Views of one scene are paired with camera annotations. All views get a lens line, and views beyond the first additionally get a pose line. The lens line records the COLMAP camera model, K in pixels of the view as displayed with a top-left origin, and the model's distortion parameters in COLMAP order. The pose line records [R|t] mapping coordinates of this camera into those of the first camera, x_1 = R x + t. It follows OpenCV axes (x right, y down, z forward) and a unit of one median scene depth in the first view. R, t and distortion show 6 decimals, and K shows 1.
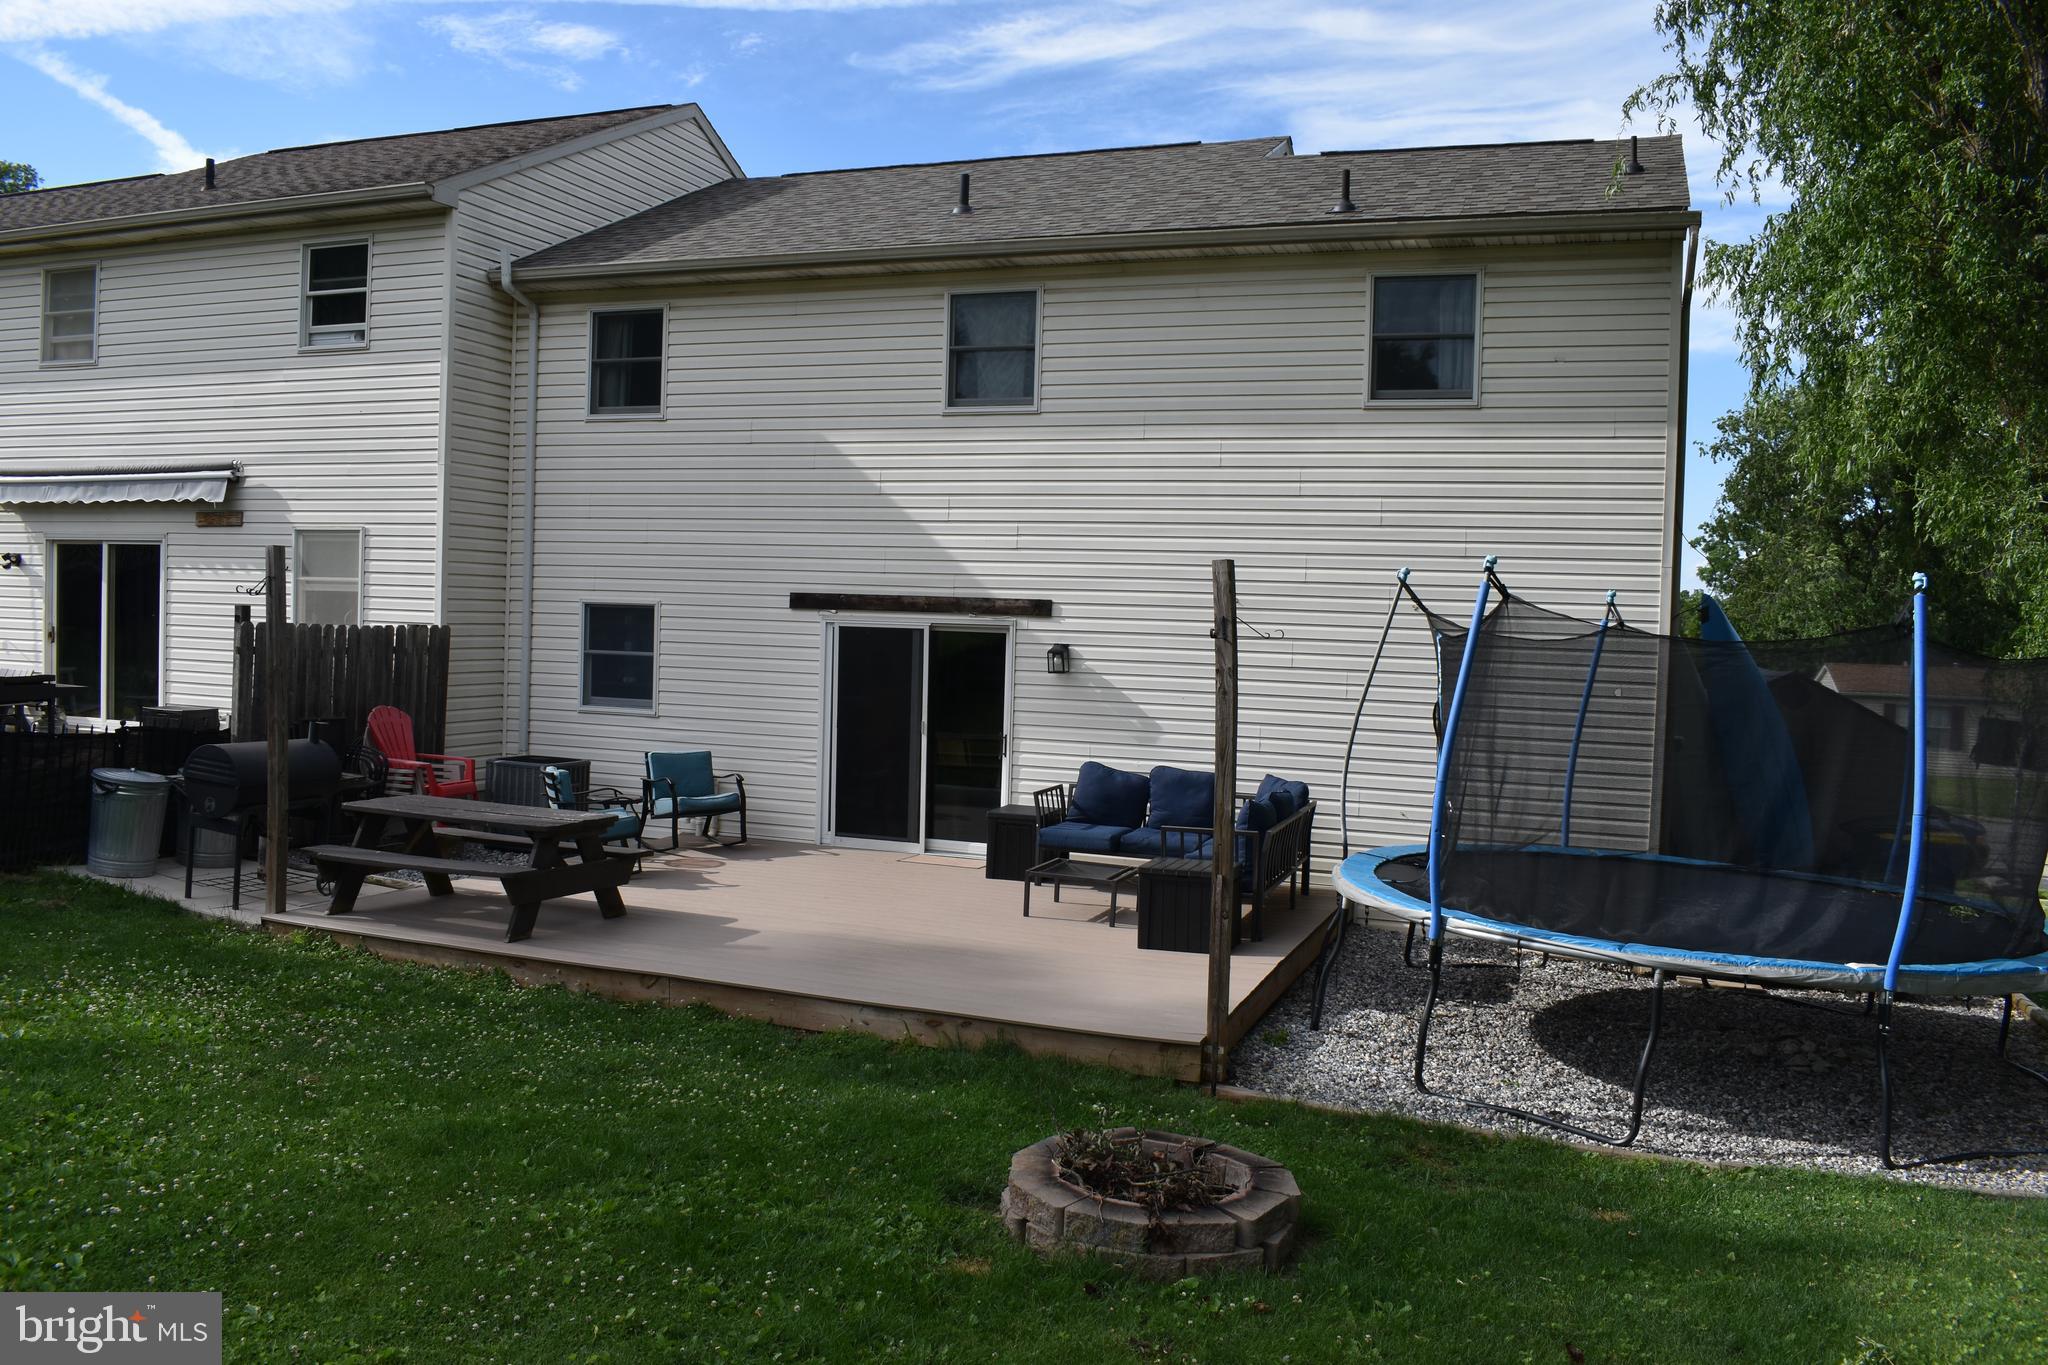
lens RADIAL K [[1599.0, 0, 1024.0], [0, 1599.0, 682.5], [0, 0, 1]] dist [-0.096939, 0.005854]
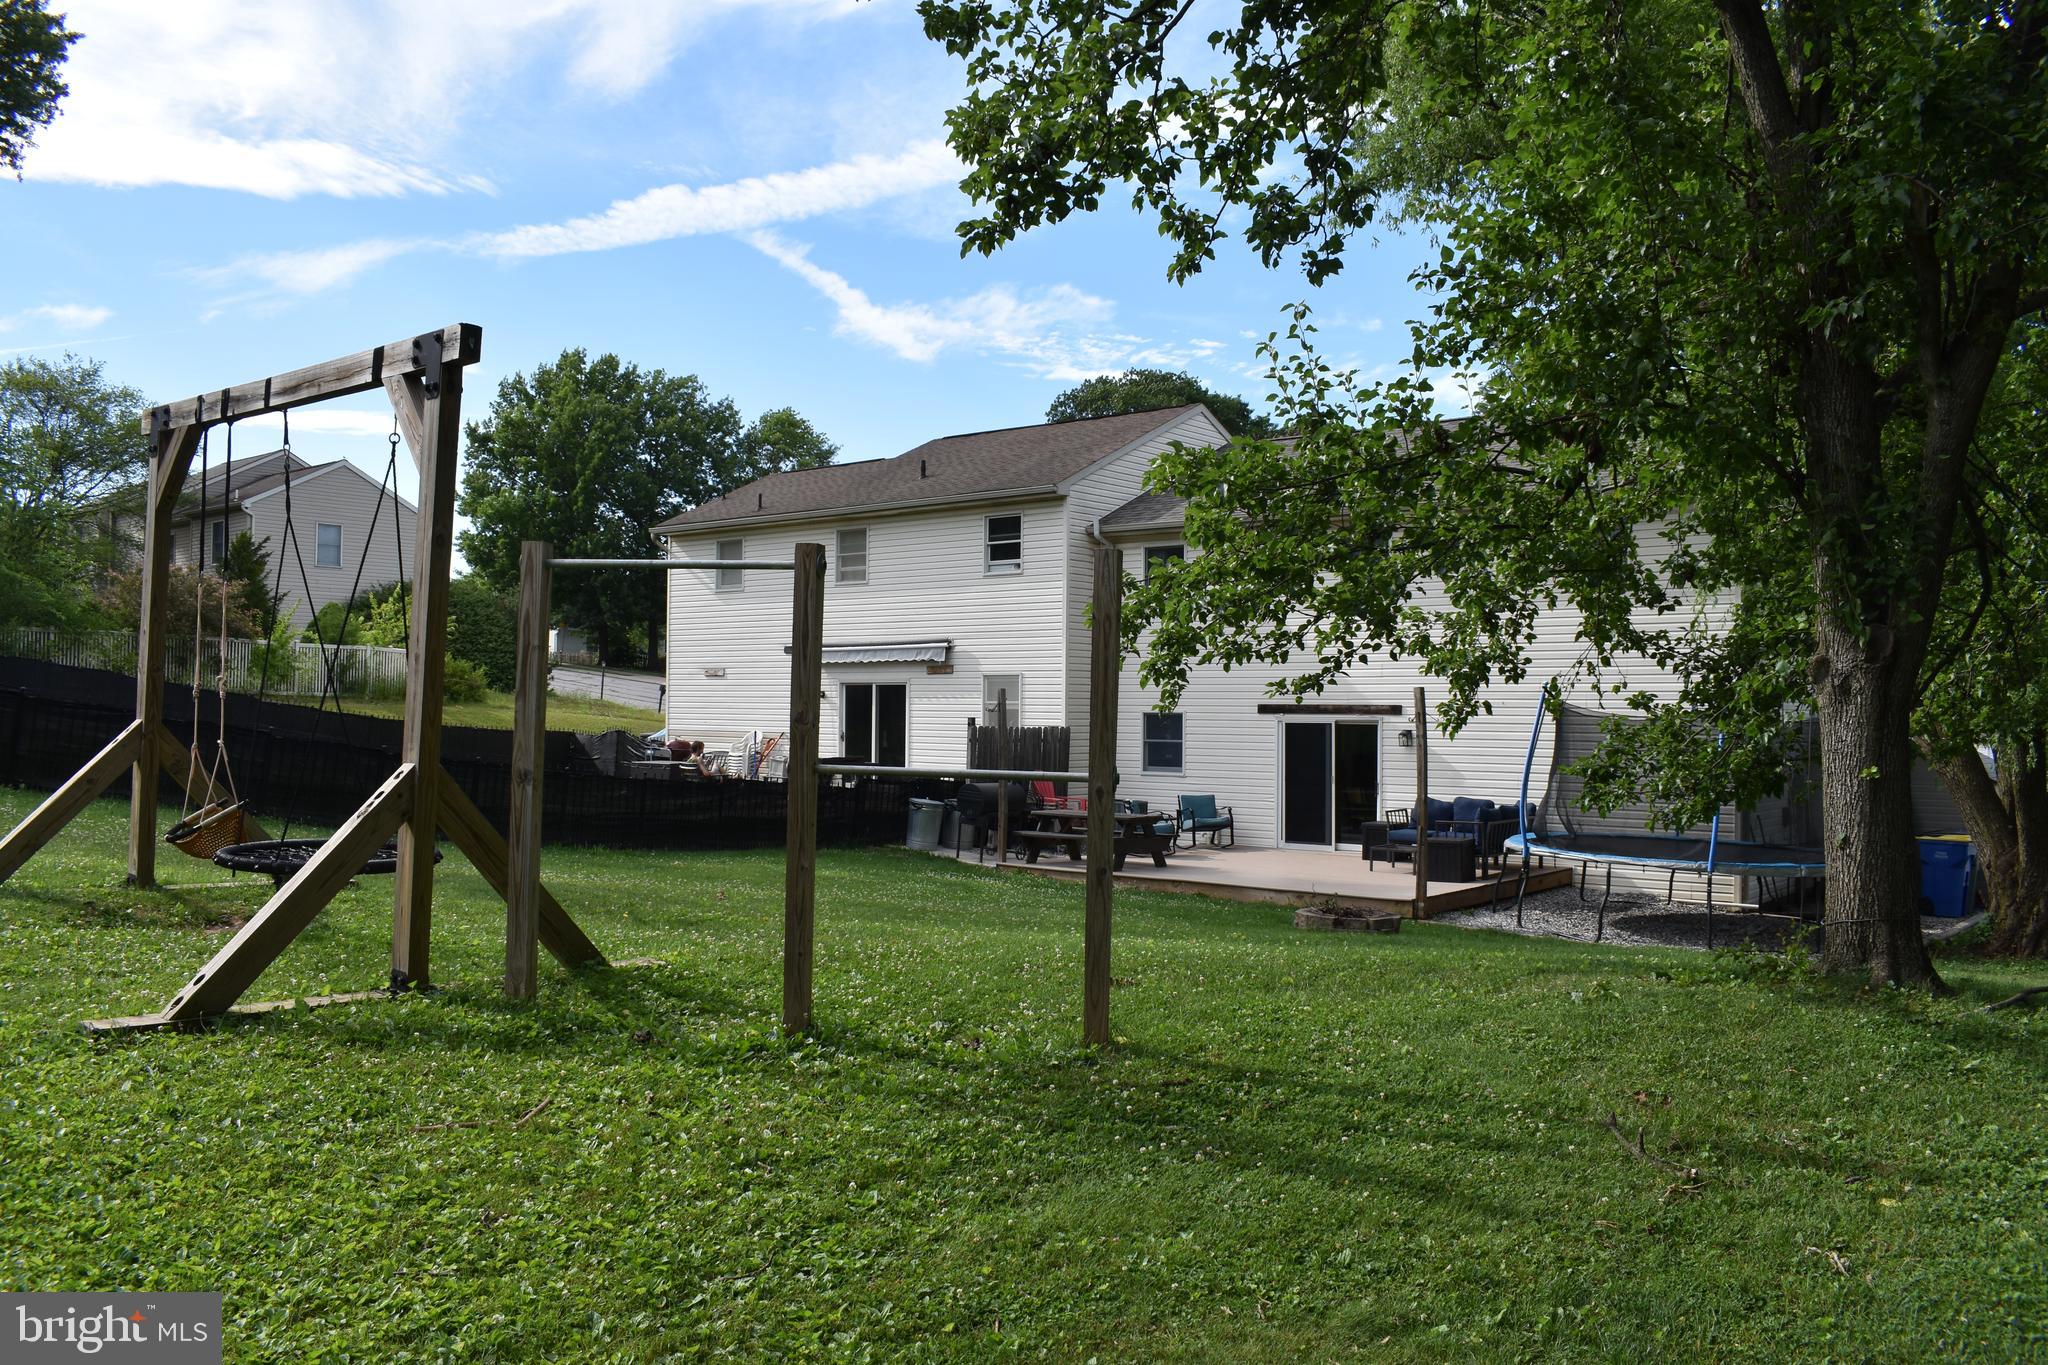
lens RADIAL K [[1599.0, 0, 1024.0], [0, 1599.0, 682.5], [0, 0, 1]] dist [-0.096939, 0.005854]
pose [[0.942891, -0.028591, -0.331871, 0.201720], [0.005933, 0.997593, -0.069085, 0.041105], [0.333047, 0.063170, 0.940792, -0.768332]]
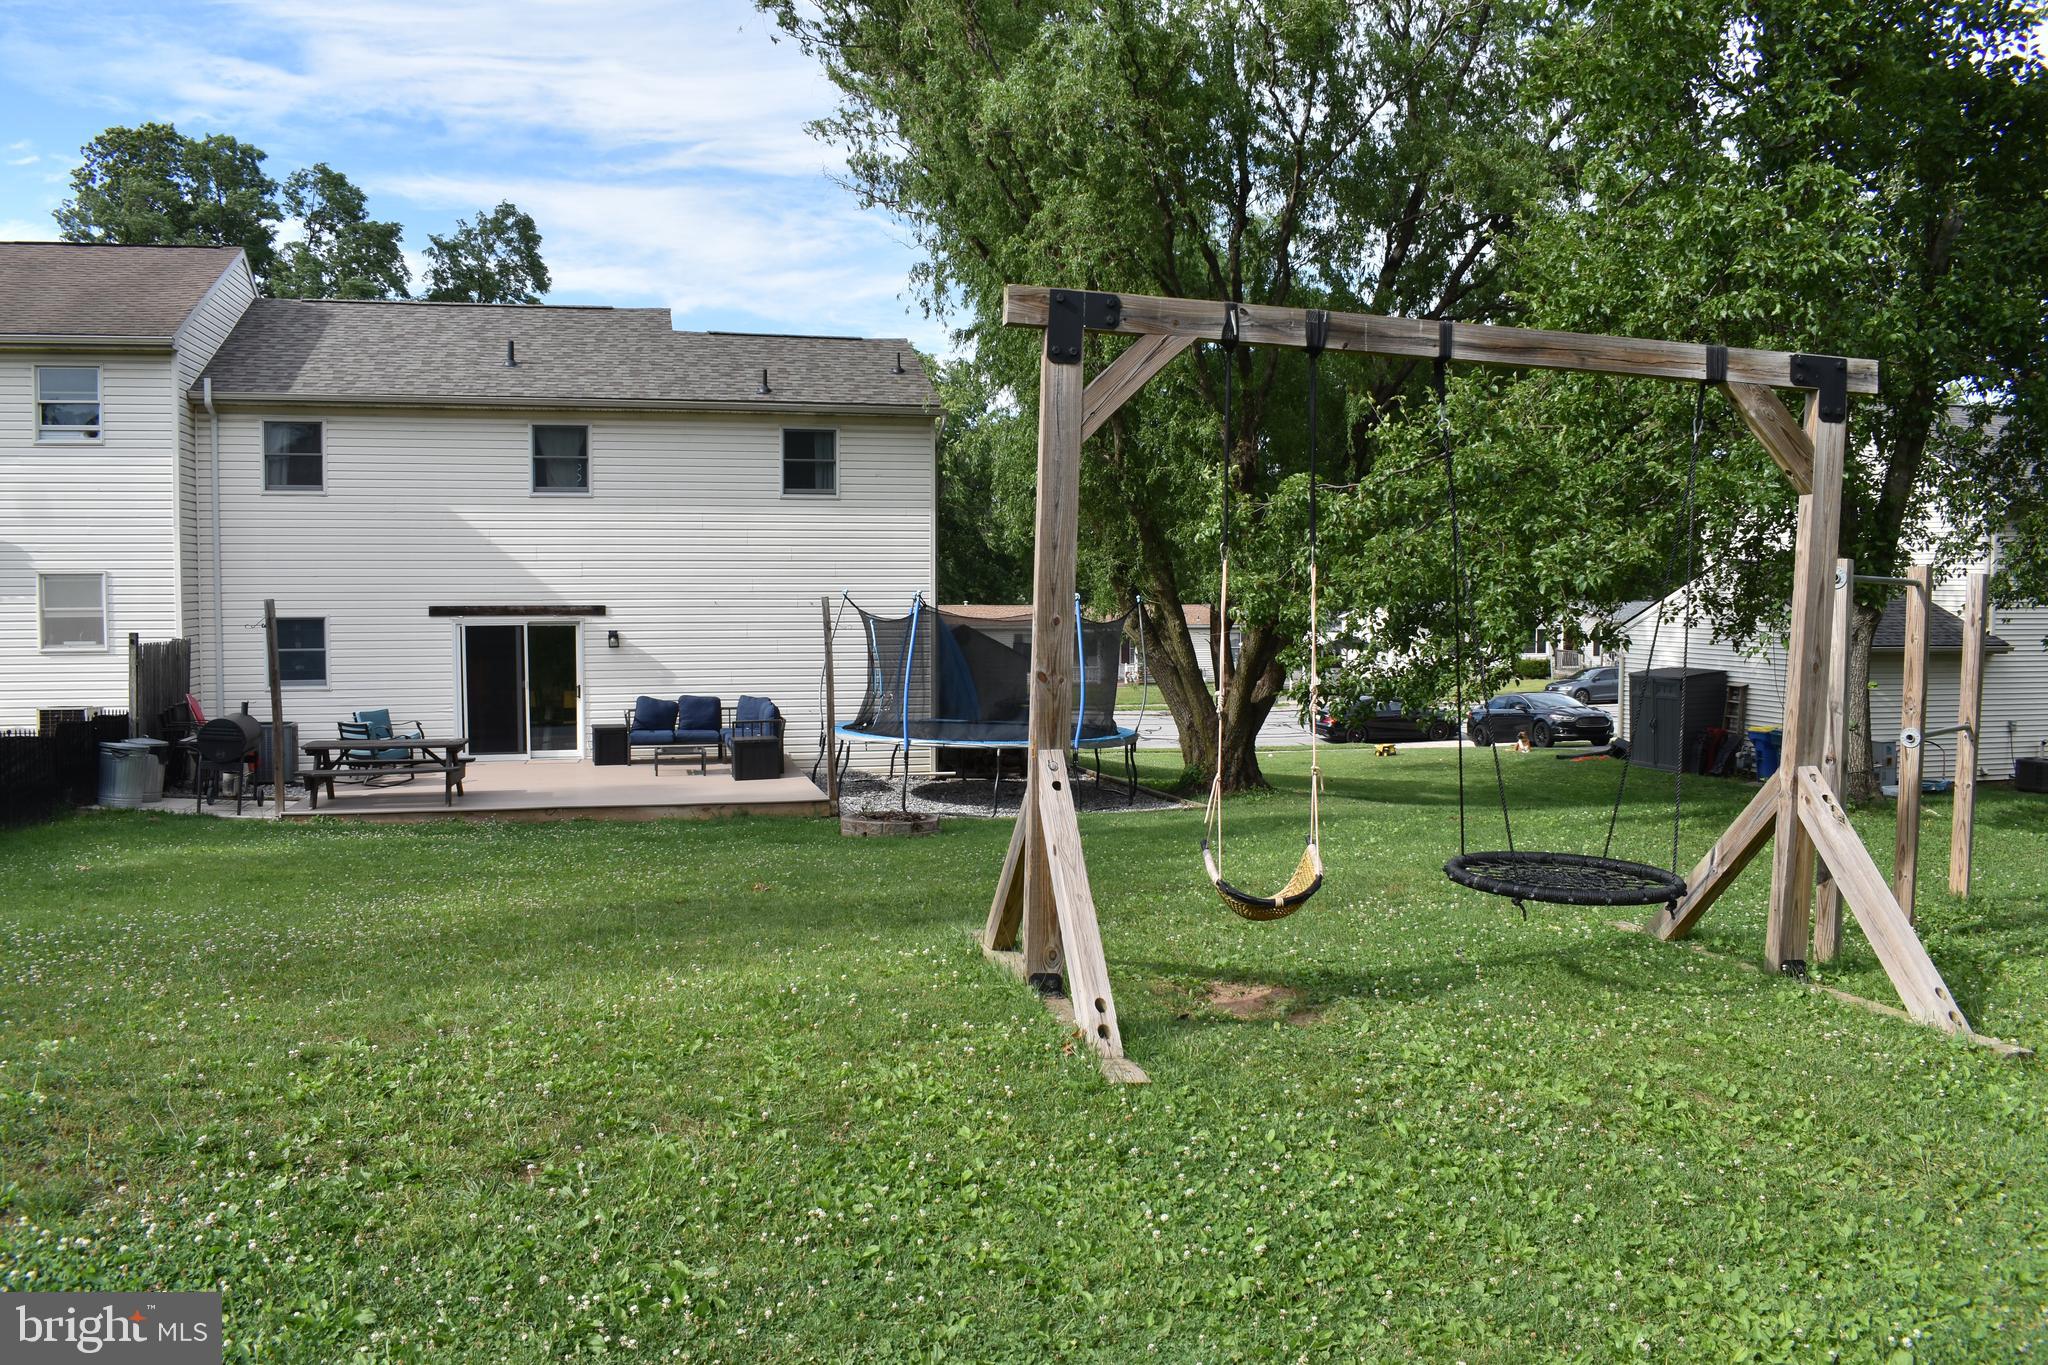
lens RADIAL K [[1599.0, 0, 1024.0], [0, 1599.0, 682.5], [0, 0, 1]] dist [-0.096939, 0.005854]
pose [[0.819946, -0.066270, 0.568591, -0.580307], [0.047129, 0.997719, 0.048323, -0.029306], [-0.570497, -0.012825, 0.821200, -0.658210]]
